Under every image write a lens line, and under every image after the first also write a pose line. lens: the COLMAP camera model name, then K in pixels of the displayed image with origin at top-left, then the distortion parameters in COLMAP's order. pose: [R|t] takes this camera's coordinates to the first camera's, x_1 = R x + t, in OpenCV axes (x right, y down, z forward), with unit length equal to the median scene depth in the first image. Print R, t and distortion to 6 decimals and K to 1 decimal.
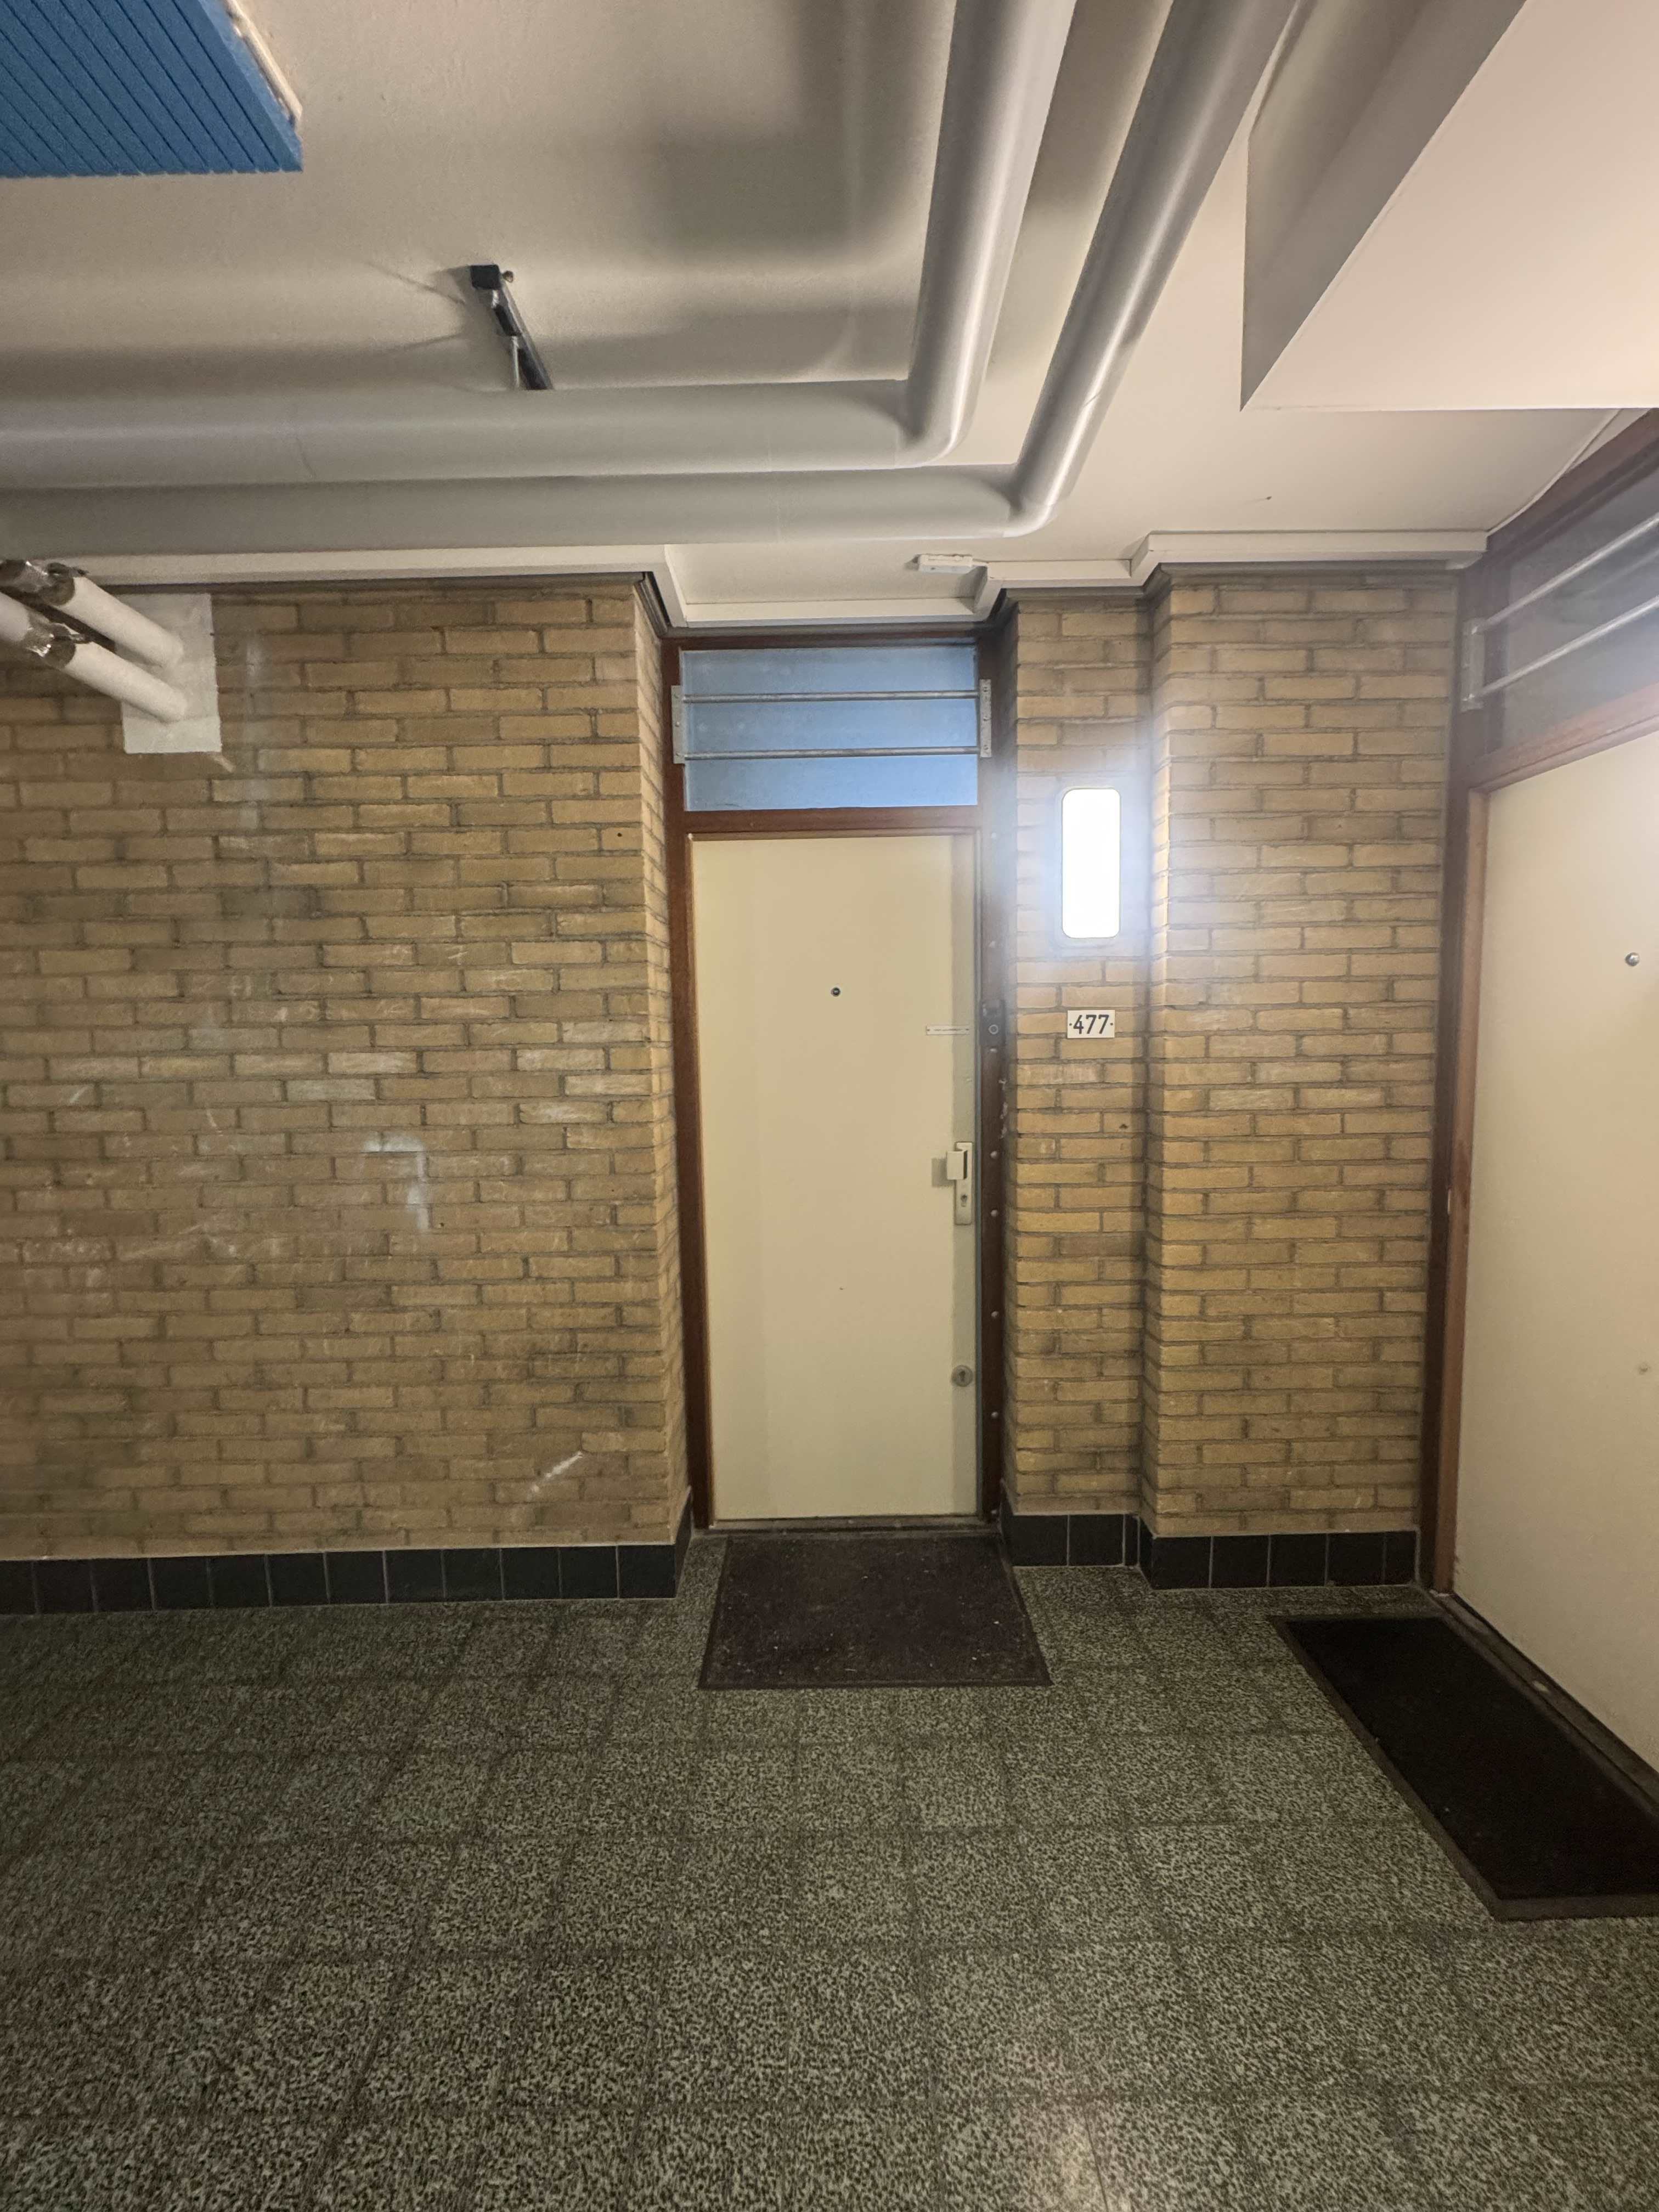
lens RADIAL K [[881.7, 0, 834.6], [0, 881.7, 1107.2], [0, 0, 1]] dist [0.000159, 0.000003]
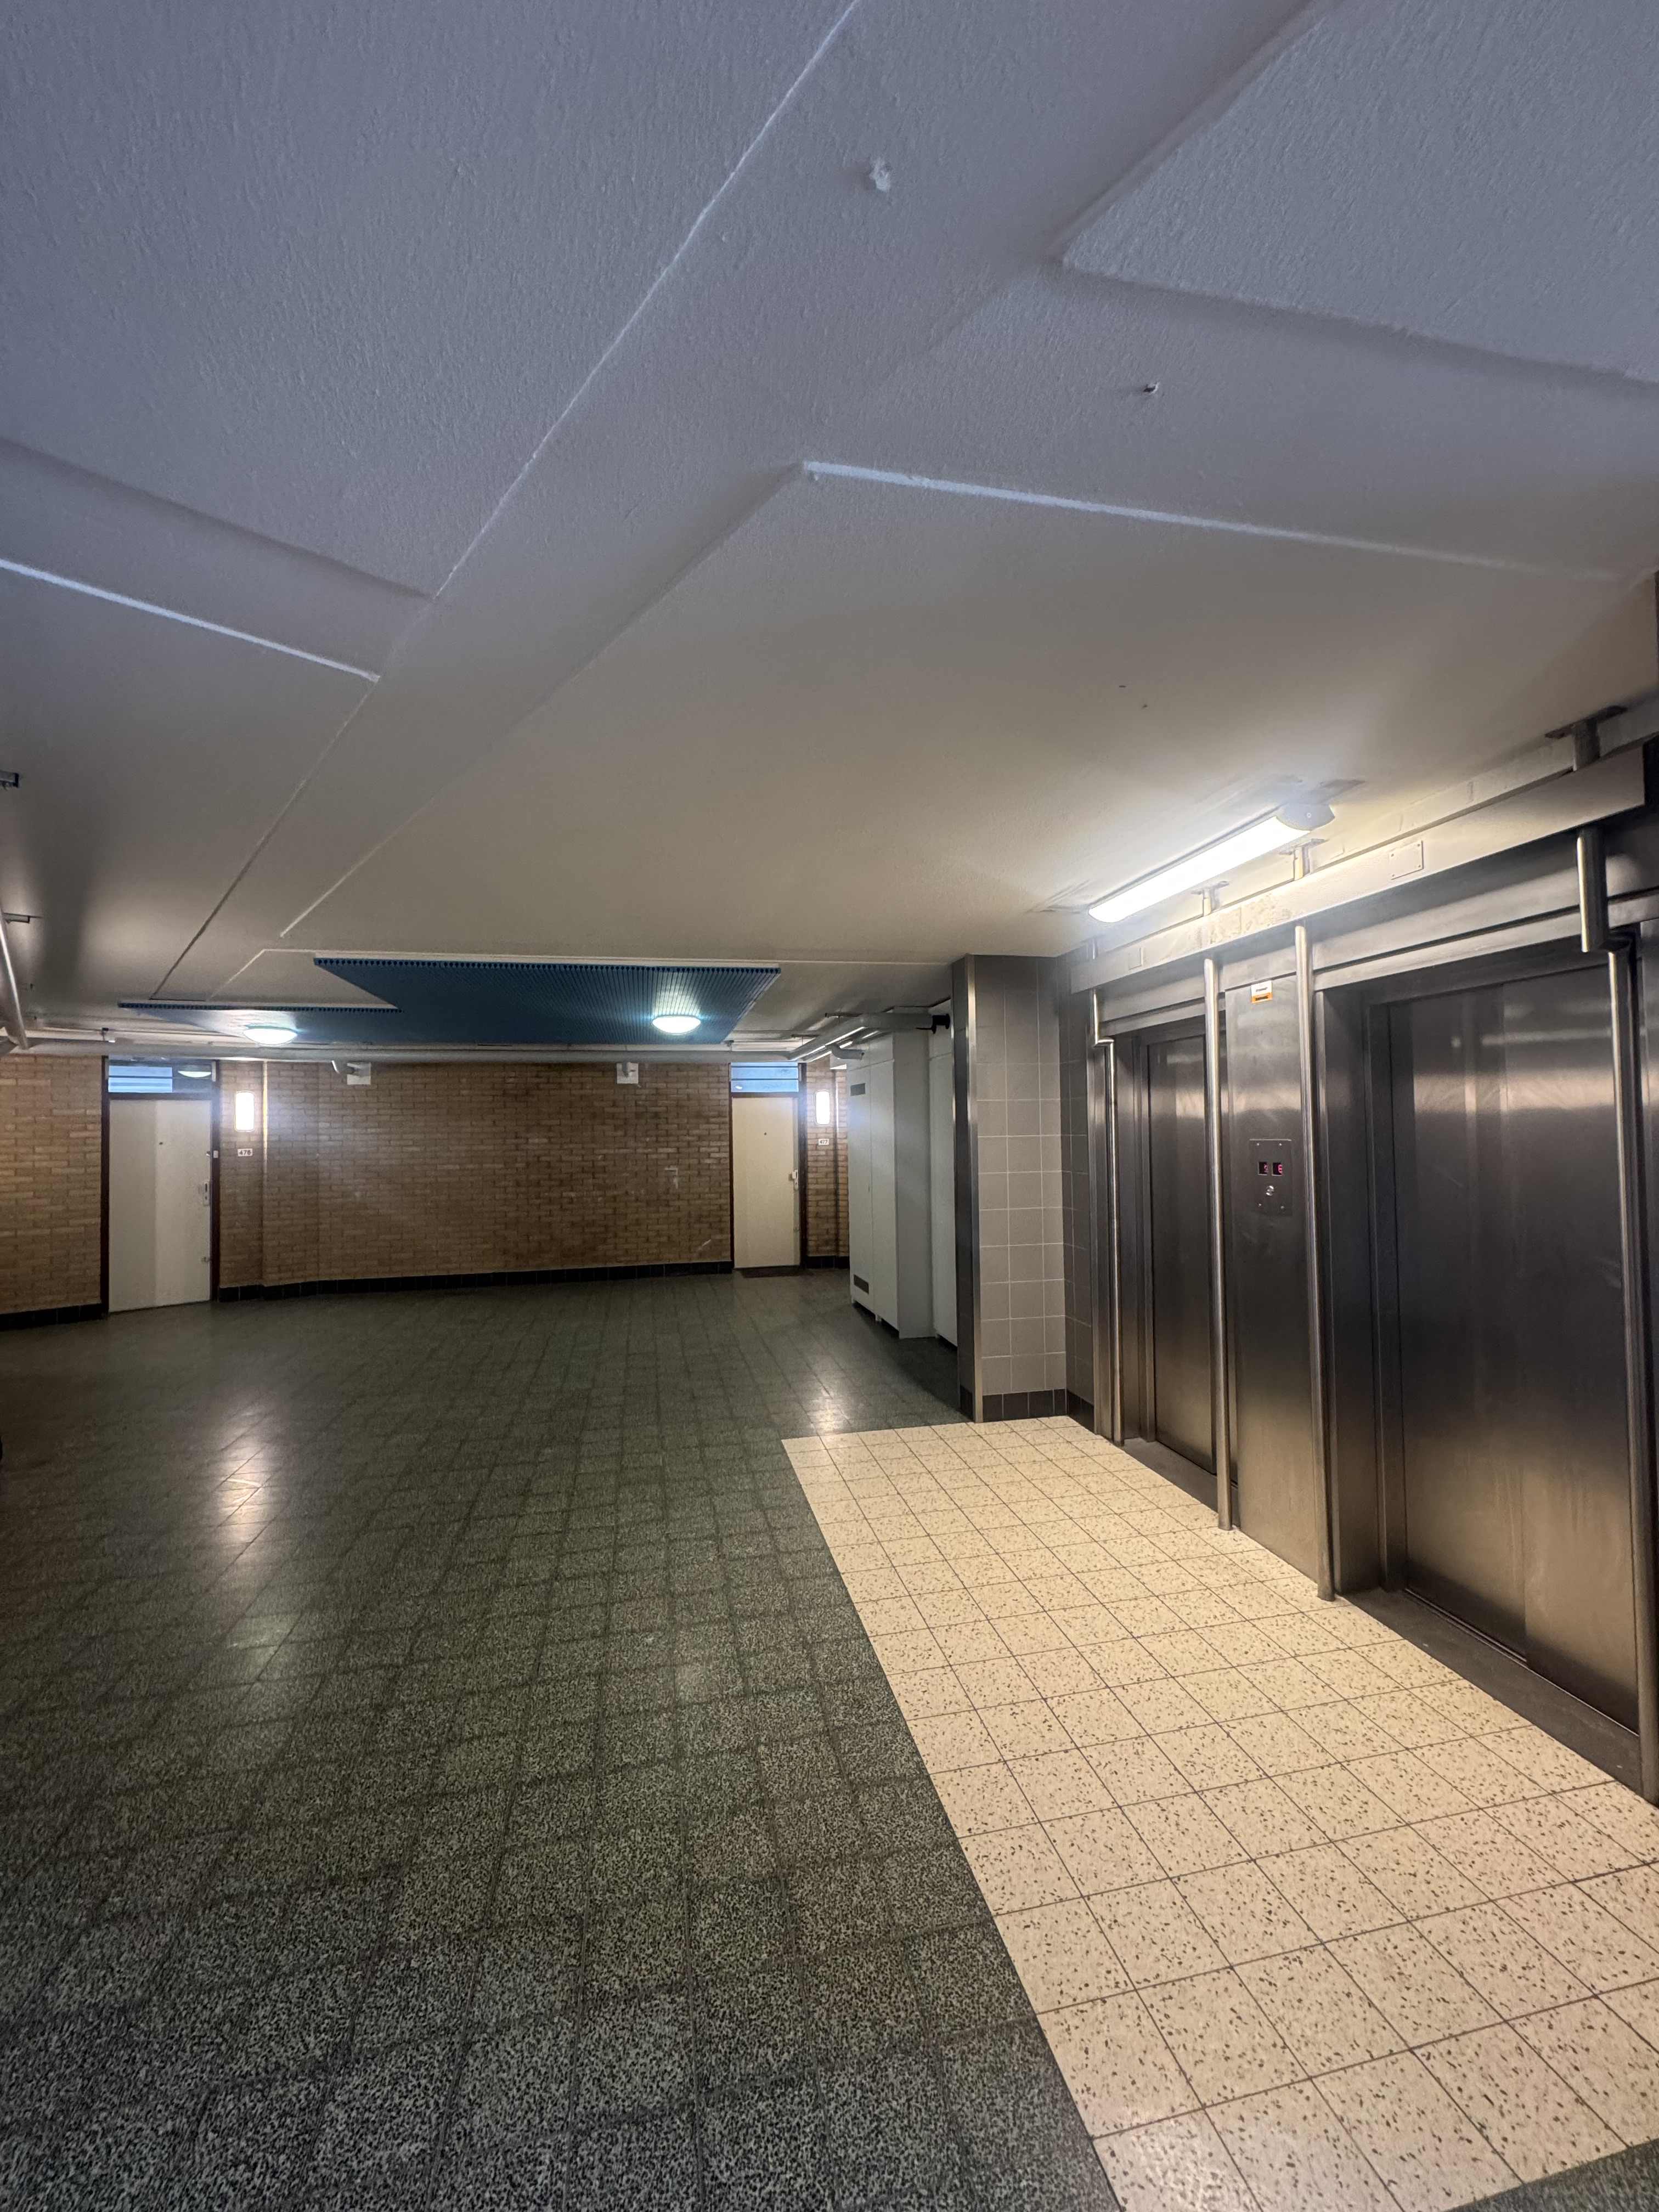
lens RADIAL K [[881.7, 0, 834.6], [0, 881.7, 1108.5], [0, 0, 1]] dist [0.000159, 0.000003]
pose [[0.979170, 0.009315, 0.202829, -0.586485], [0.013628, 0.993679, -0.111426, 0.245575], [-0.202585, 0.111869, 0.972854, -3.500363]]
